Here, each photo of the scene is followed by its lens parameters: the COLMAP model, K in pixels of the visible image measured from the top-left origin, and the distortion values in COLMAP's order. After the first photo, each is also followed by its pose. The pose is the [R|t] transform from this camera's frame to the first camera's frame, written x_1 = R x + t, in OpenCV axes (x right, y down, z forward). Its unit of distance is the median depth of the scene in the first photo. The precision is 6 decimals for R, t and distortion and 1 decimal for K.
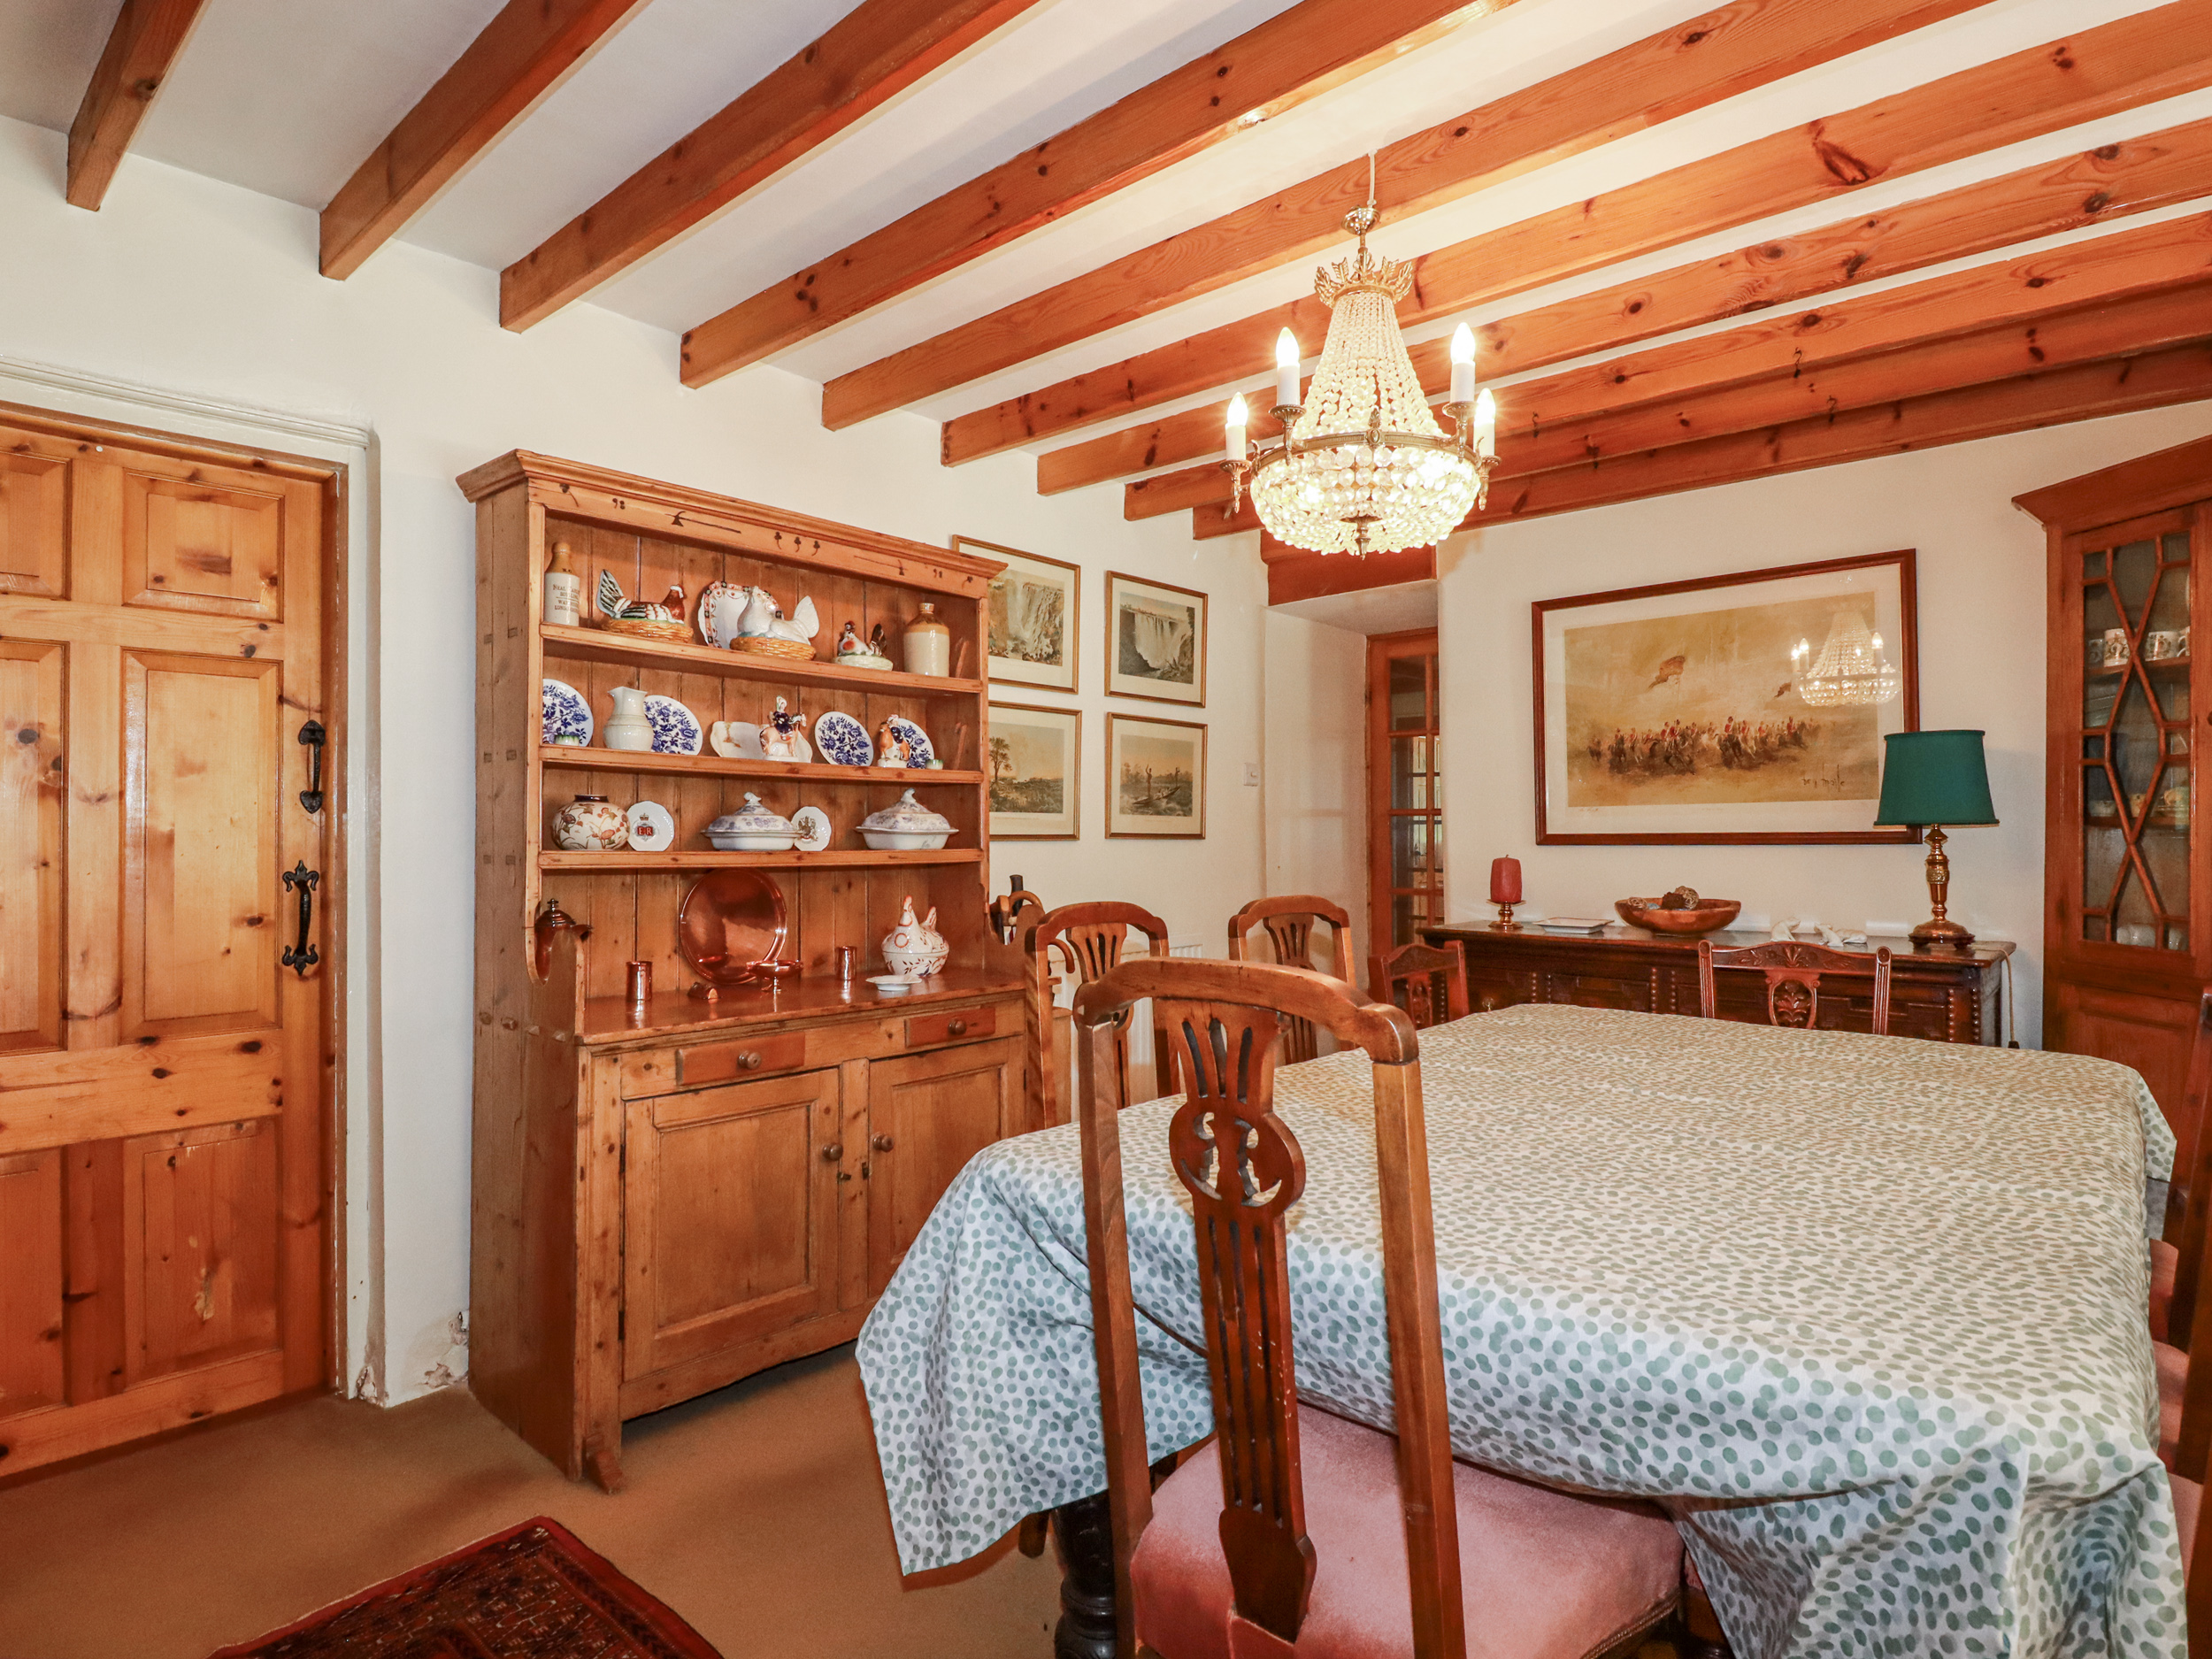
lens RADIAL K [[1209.0, 0, 1106.0], [0, 1209.0, 829.5], [0, 0, 1]] dist [-0.001319, -0.011465]
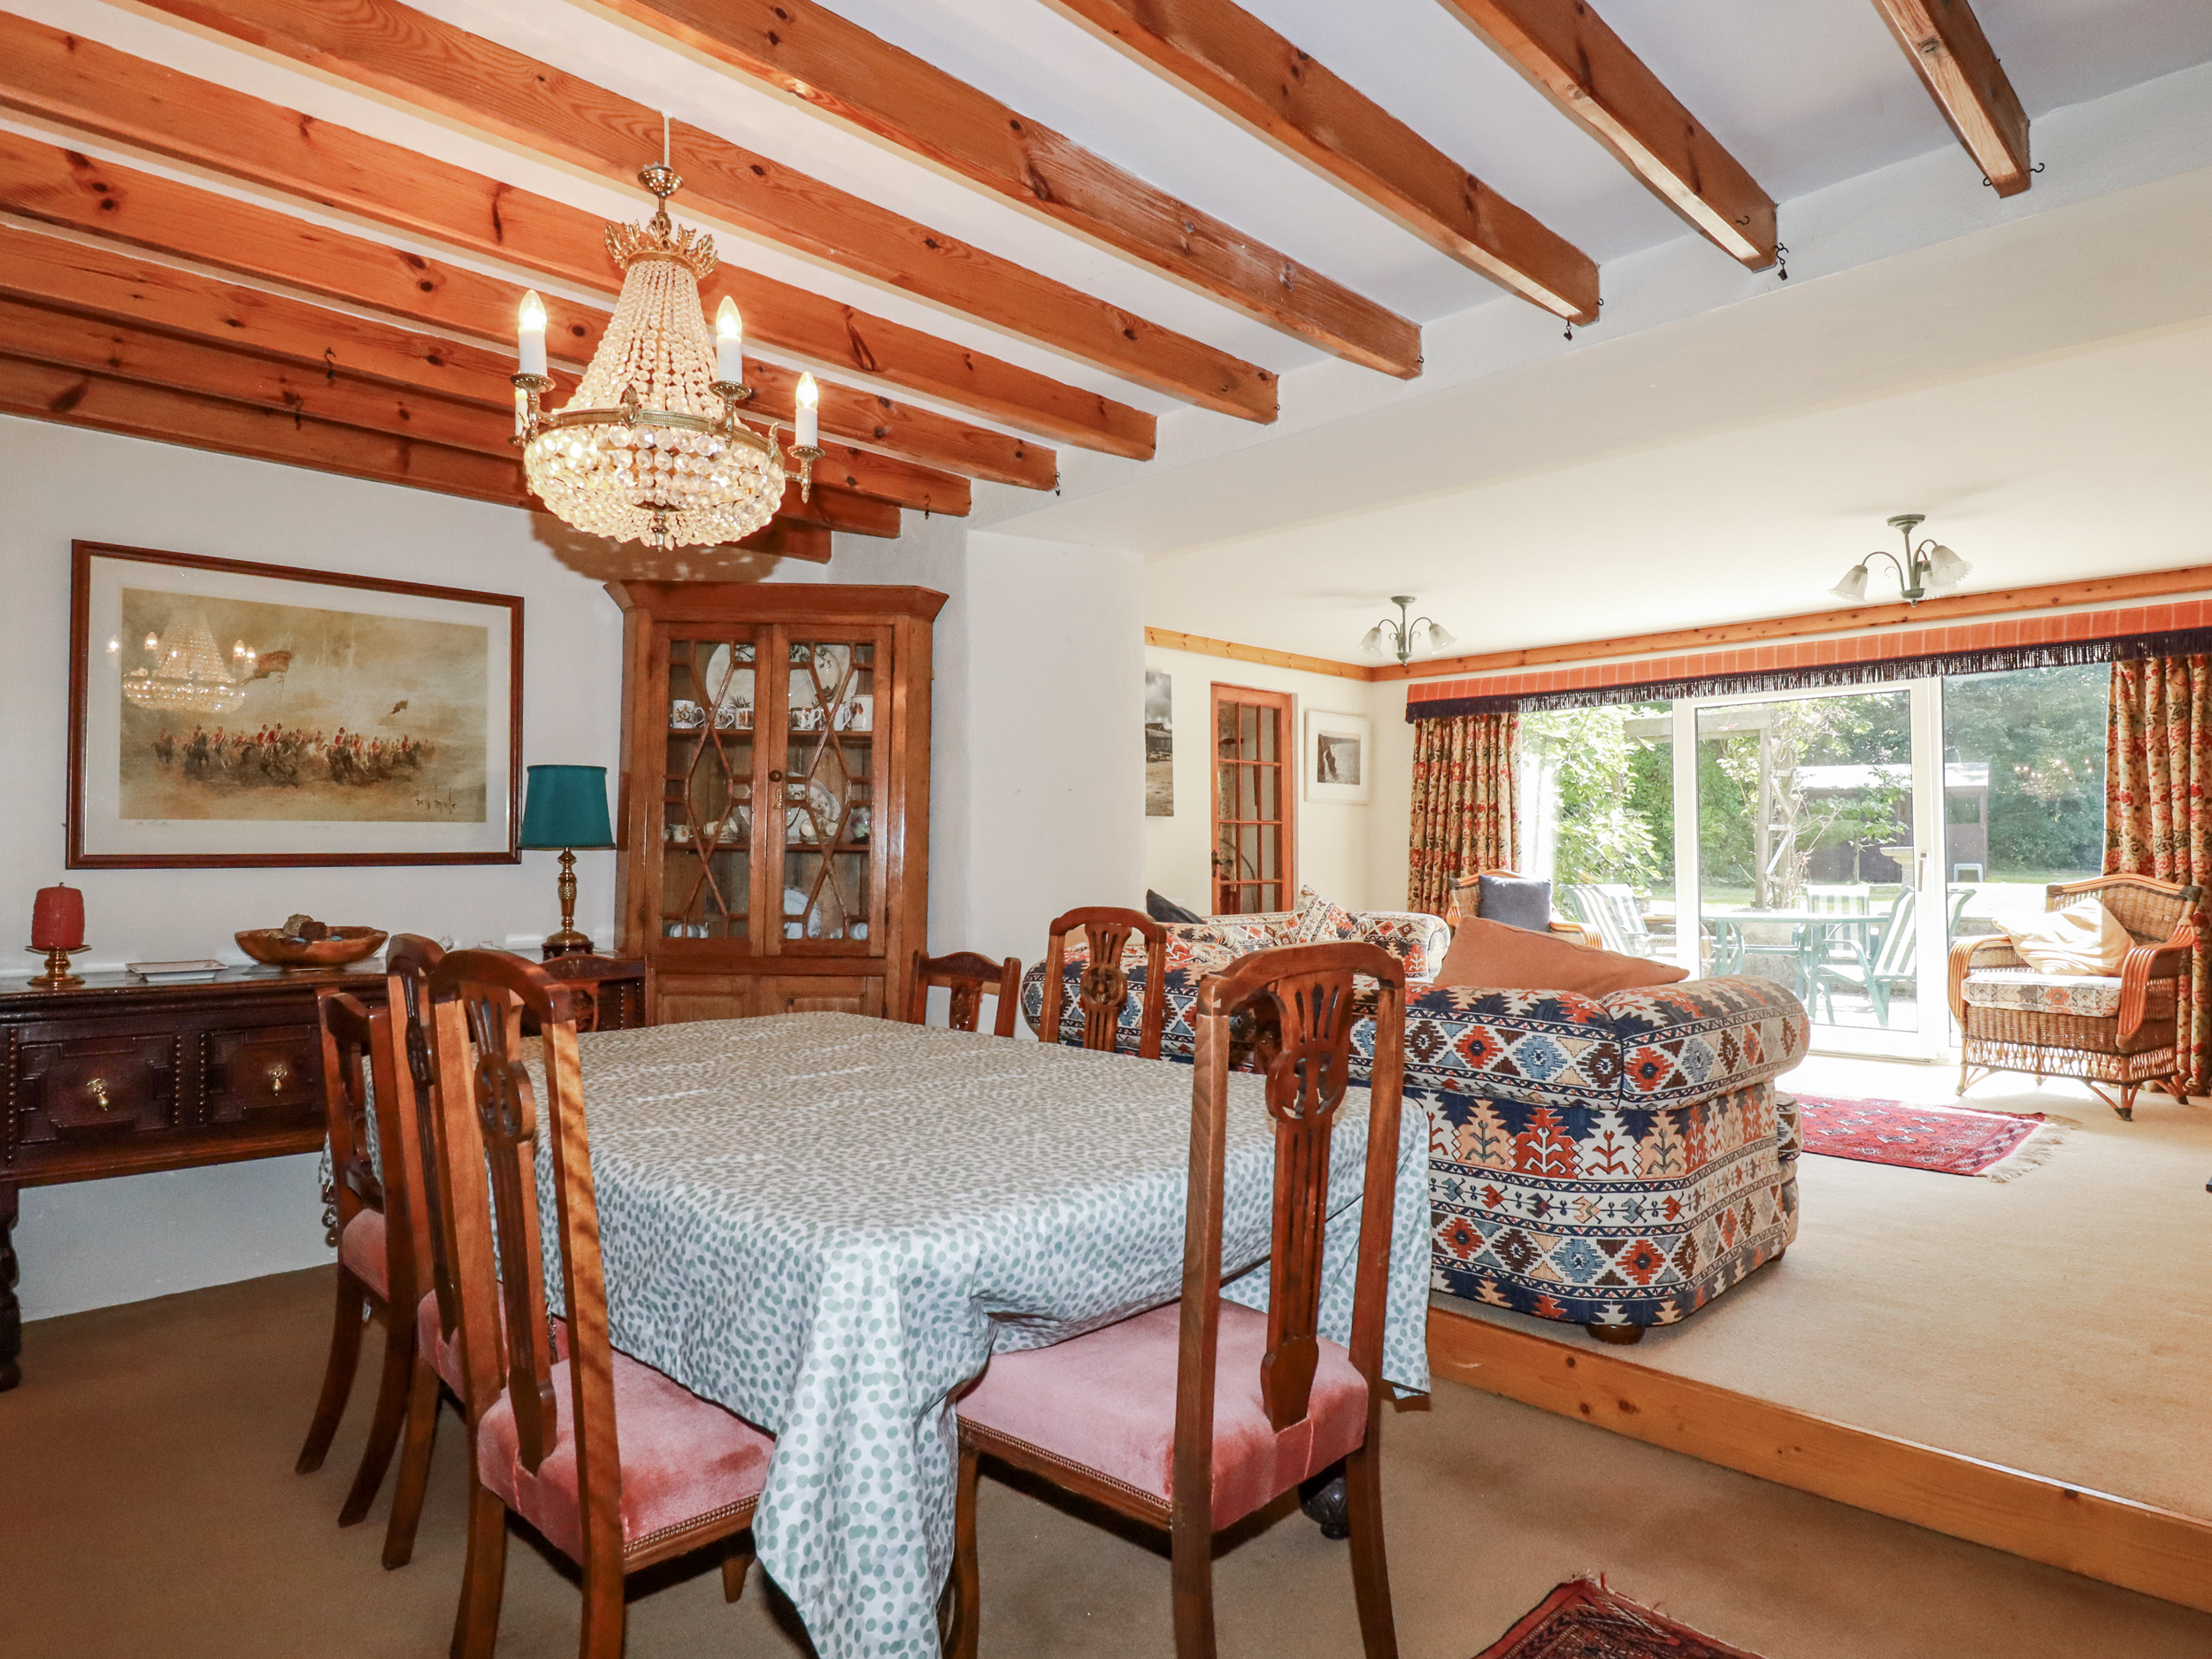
lens RADIAL K [[1312.4, 0, 1106.0], [0, 1312.4, 829.5], [0, 0, 1]] dist [-0.007067, -0.000551]
pose [[0.048087, 0.024632, 0.998539, -0.458111], [-0.003802, 0.999693, -0.024477, 0.006726], [-0.998836, -0.002620, 0.048166, 0.372874]]
